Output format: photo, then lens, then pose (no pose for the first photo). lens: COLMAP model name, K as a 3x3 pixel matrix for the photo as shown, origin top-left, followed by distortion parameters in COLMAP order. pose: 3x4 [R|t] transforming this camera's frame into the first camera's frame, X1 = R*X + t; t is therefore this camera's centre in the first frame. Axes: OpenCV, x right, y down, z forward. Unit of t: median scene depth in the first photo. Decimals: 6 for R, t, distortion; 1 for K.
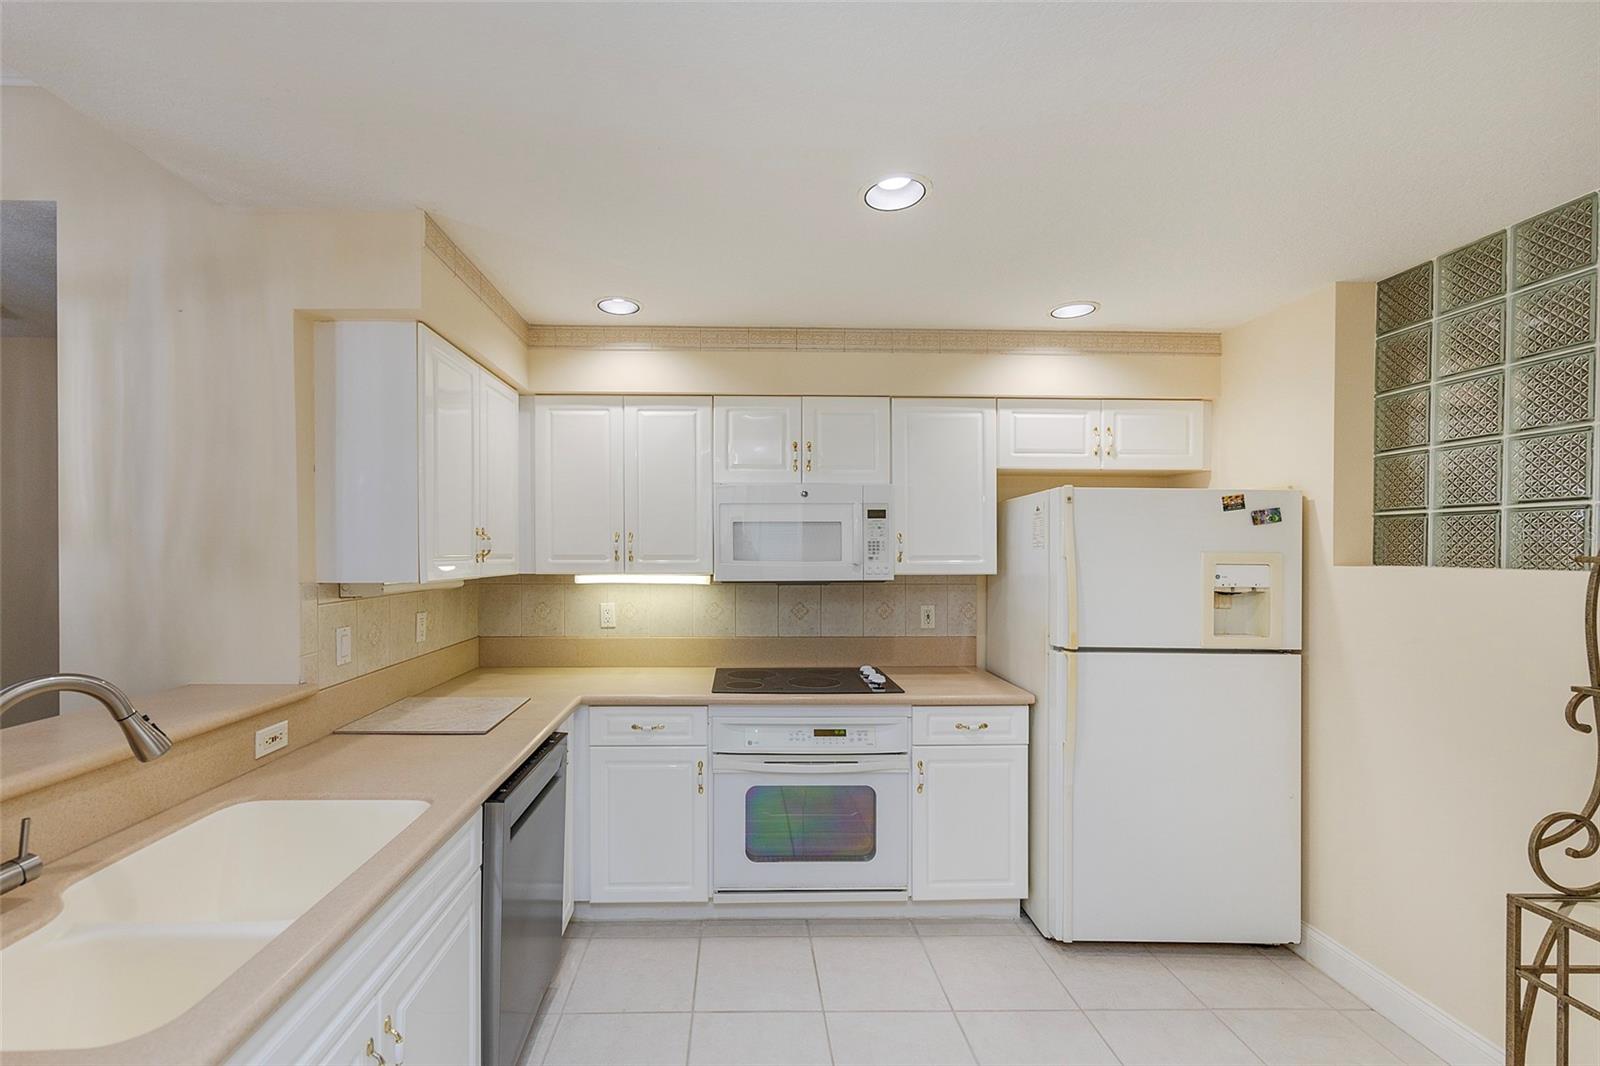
lens RADIAL K [[692.0, 0, 720.8], [0, 692.0, 556.4], [0, 0, 1]] dist [0.001132, 0.000127]
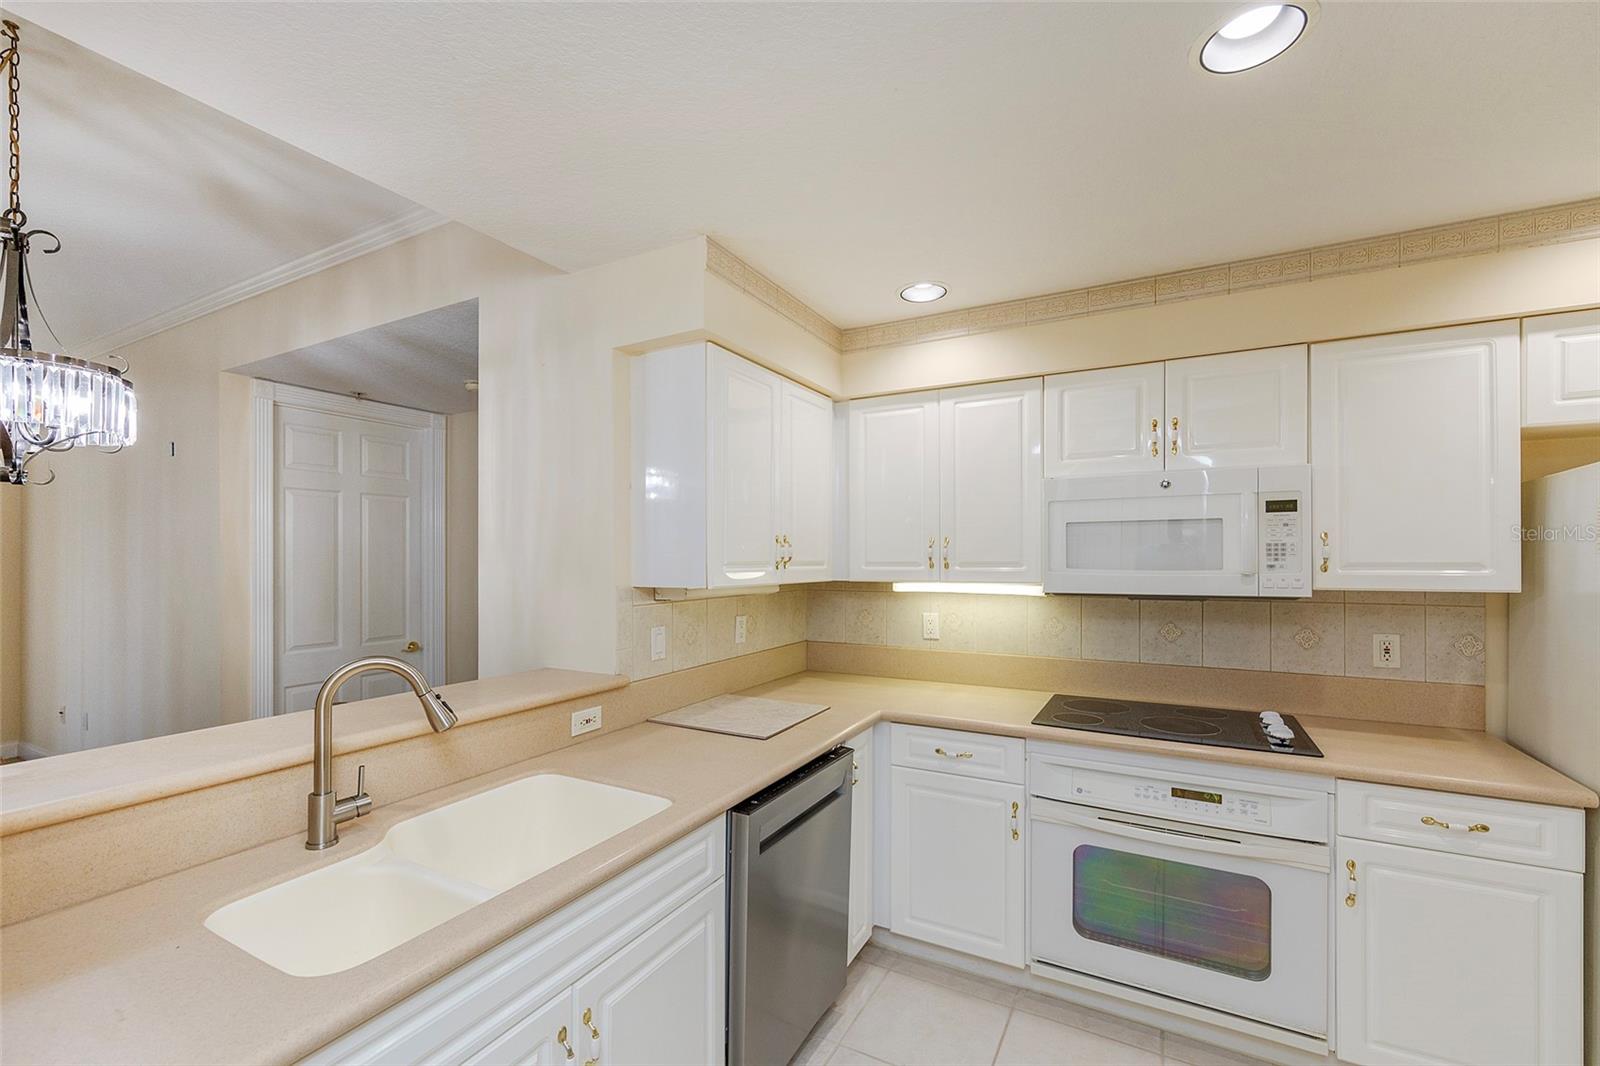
lens RADIAL K [[669.3, 0, 756.5], [0, 669.3, 560.9], [0, 0, 1]] dist [0.003103, 0.000007]
pose [[0.864981, 0.000222, -0.501805, 0.108893], [-0.001253, 0.999998, -0.001718, -0.001566], [0.501803, 0.002114, 0.864979, 0.117656]]
